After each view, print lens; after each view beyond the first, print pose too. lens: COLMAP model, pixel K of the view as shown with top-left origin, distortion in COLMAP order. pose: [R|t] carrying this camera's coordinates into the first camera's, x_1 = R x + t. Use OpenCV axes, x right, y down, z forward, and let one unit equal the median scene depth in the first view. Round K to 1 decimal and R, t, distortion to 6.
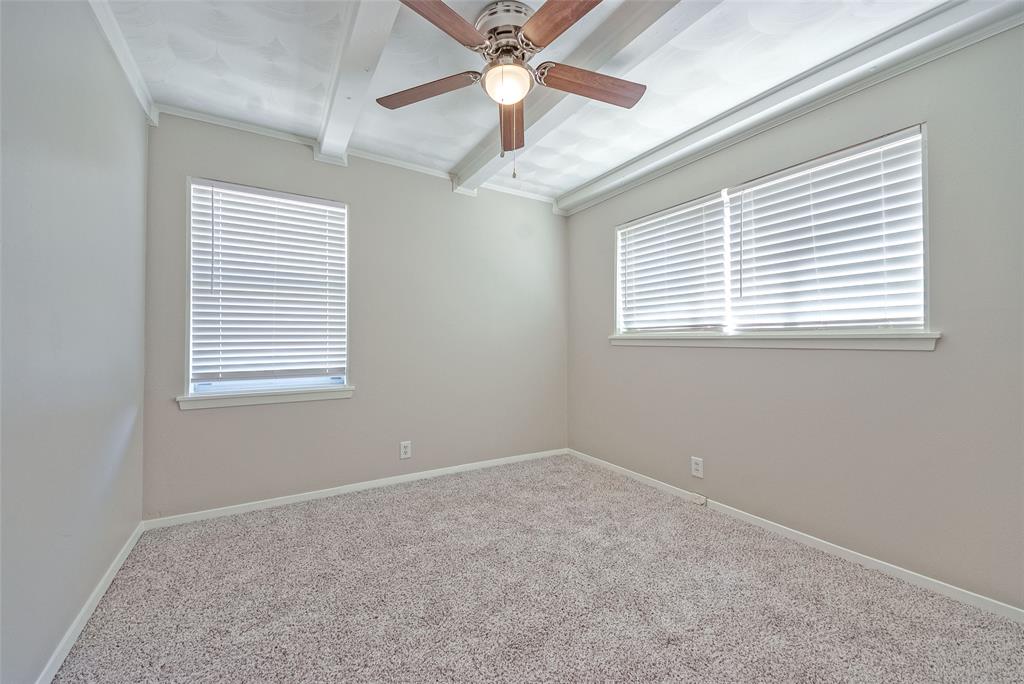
lens RADIAL K [[411.6, 0, 512.0], [0, 411.6, 342.0], [0, 0, 1]] dist [0.000736, 0.000030]
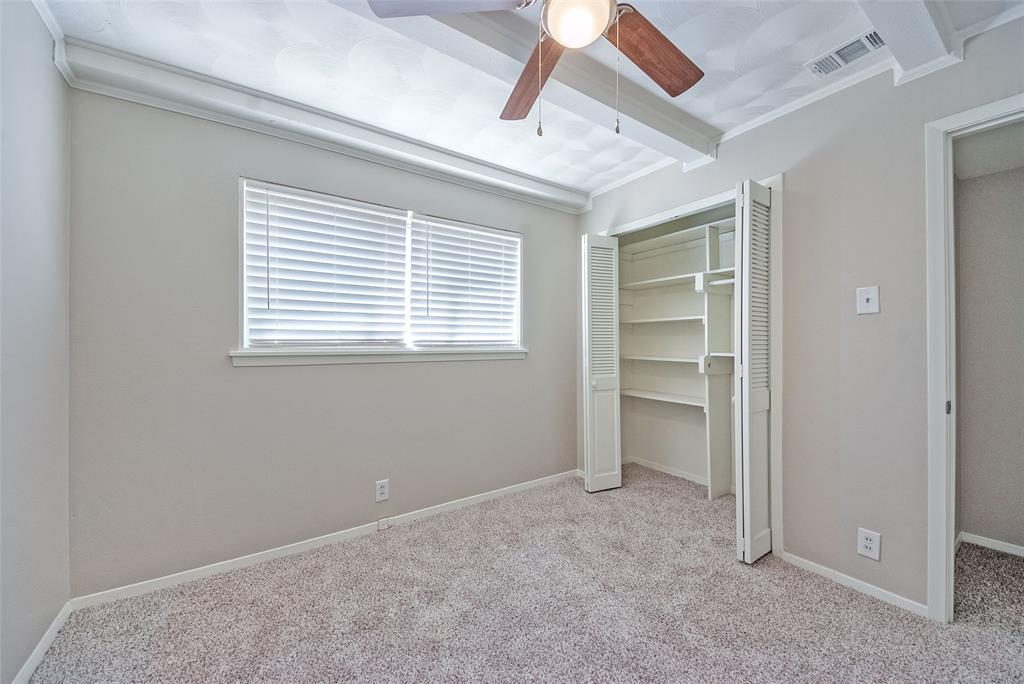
lens RADIAL K [[379.7, 0, 512.0], [0, 379.7, 342.0], [0, 0, 1]] dist [0.000566, -0.000165]
pose [[-0.067145, 0.002154, 0.997741, -0.464961], [0.000158, 0.999998, -0.002148, -0.036328], [-0.997743, 0.000013, -0.067145, 0.808363]]
